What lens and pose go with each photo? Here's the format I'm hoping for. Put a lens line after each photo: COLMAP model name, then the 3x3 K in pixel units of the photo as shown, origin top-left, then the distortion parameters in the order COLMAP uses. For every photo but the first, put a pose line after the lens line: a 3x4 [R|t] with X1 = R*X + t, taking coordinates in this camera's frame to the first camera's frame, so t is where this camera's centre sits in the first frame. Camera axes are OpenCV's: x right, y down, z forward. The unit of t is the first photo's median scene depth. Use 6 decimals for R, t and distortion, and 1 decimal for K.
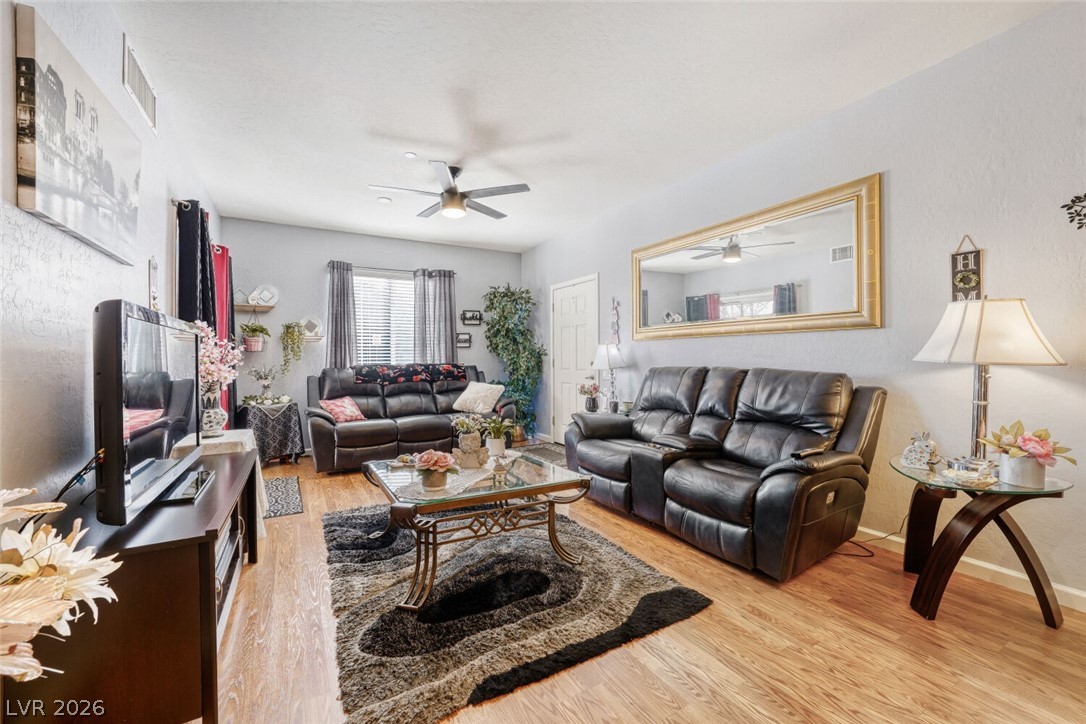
lens RADIAL K [[429.9, 0, 539.6], [0, 429.9, 359.9], [0, 0, 1]] dist [-0.016274, 0.003488]
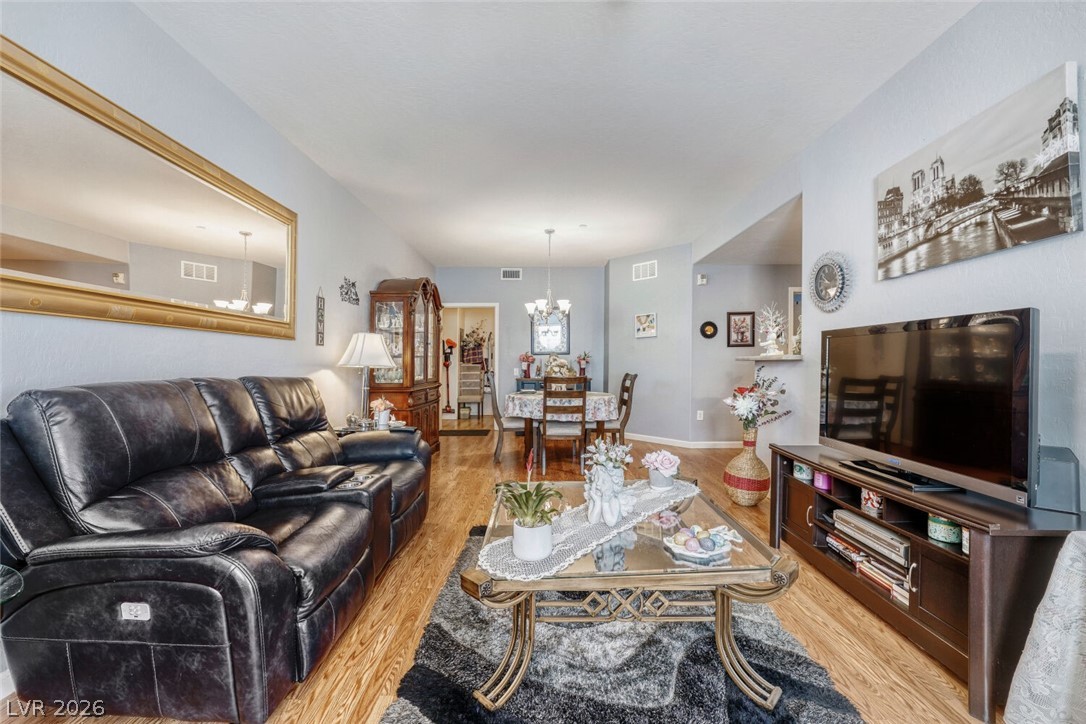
lens RADIAL K [[429.9, 0, 539.2], [0, 429.9, 366.7], [0, 0, 1]] dist [-0.016274, 0.003488]
pose [[-0.857905, 0.002984, 0.513799, -0.348776], [0.008126, 0.999937, 0.007760, -0.001471], [-0.513744, 0.010832, -0.857875, 1.354625]]
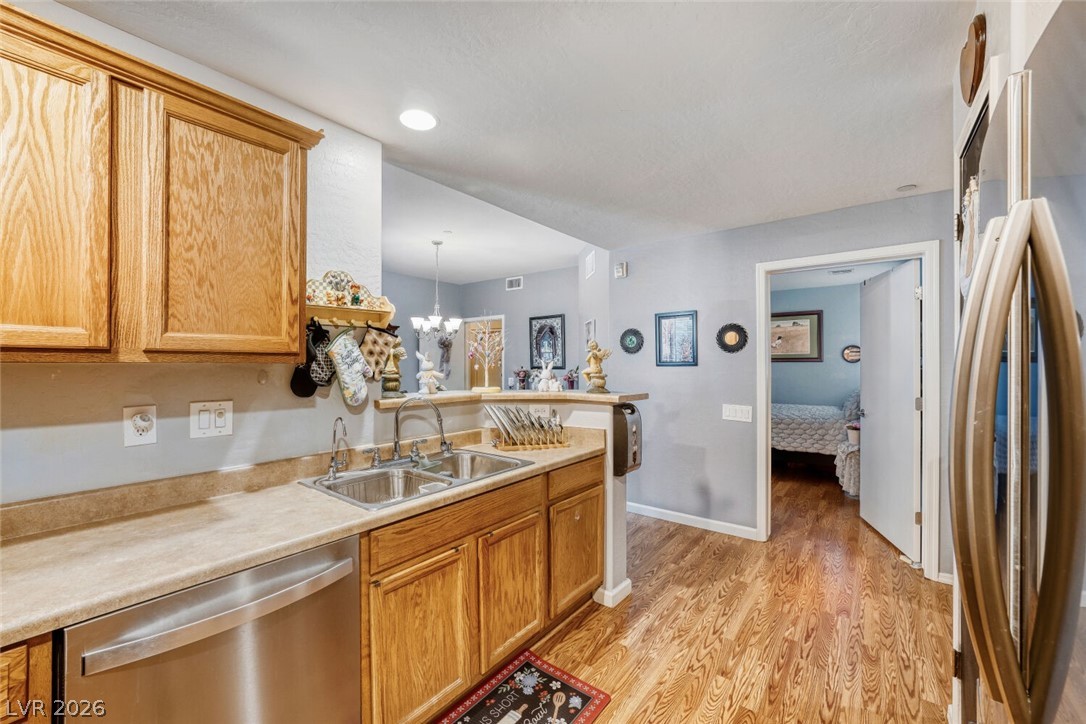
lens RADIAL K [[429.9, 0, 538.1], [0, 429.9, 363.4], [0, 0, 1]] dist [-0.016274, 0.003488]
pose [[-0.372732, 0.004220, 0.927929, -1.089798], [0.005589, 0.999982, -0.002303, -0.069488], [-0.927922, 0.004327, -0.372749, 0.171274]]
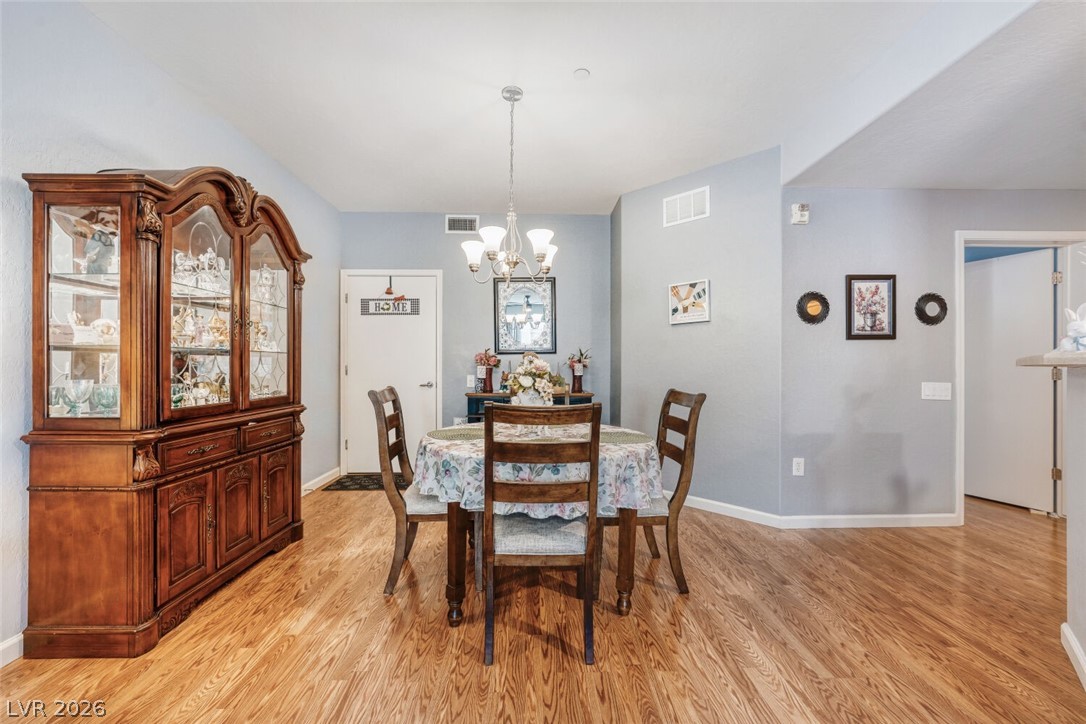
lens RADIAL K [[429.9, 0, 541.5], [0, 429.9, 366.2], [0, 0, 1]] dist [-0.016274, 0.003488]
pose [[-0.876913, 0.004070, 0.480633, 0.035528], [0.003372, 0.999992, -0.002317, -0.002776], [-0.480638, -0.000411, -0.876919, 0.594975]]
